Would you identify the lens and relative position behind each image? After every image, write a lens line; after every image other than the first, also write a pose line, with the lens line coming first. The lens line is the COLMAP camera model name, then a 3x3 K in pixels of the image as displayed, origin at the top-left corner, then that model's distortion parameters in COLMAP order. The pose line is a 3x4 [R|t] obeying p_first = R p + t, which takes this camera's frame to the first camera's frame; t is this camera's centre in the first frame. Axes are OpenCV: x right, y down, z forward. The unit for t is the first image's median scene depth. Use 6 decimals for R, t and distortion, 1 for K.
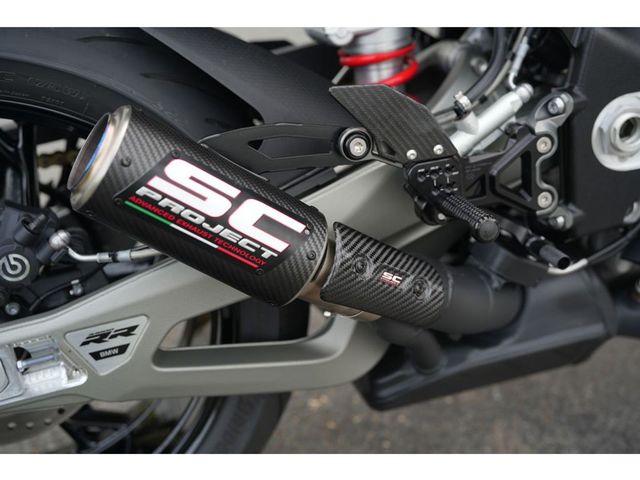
lens RADIAL K [[913.9, 0, 319.8], [0, 913.9, 241.0], [0, 0, 1]] dist [0.054381, 0.000000]
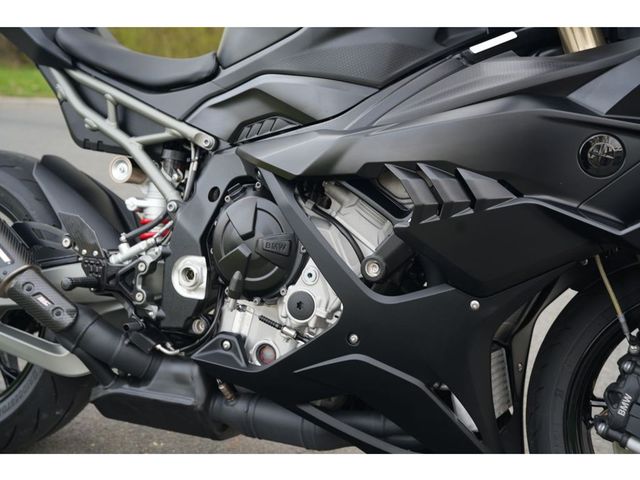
lens RADIAL K [[913.9, 0, 320.3], [0, 913.9, 240.2], [0, 0, 1]] dist [0.054381, 0.000000]
pose [[0.744496, 0.193657, -0.638923, 1.769991], [-0.382732, 0.907938, -0.170777, 0.029381], [0.547031, 0.371679, 0.750075, -0.261094]]
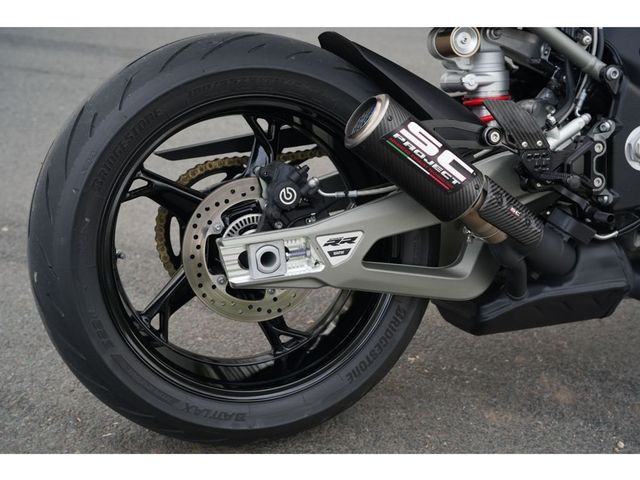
lens RADIAL K [[913.9, 0, 319.1], [0, 913.9, 240.0], [0, 0, 1]] dist [0.054381, 0.000000]
pose [[0.996769, 0.055701, 0.057878, -0.358789], [-0.044343, 0.982348, -0.181729, 0.395130], [-0.066978, 0.178575, 0.981644, -0.594606]]
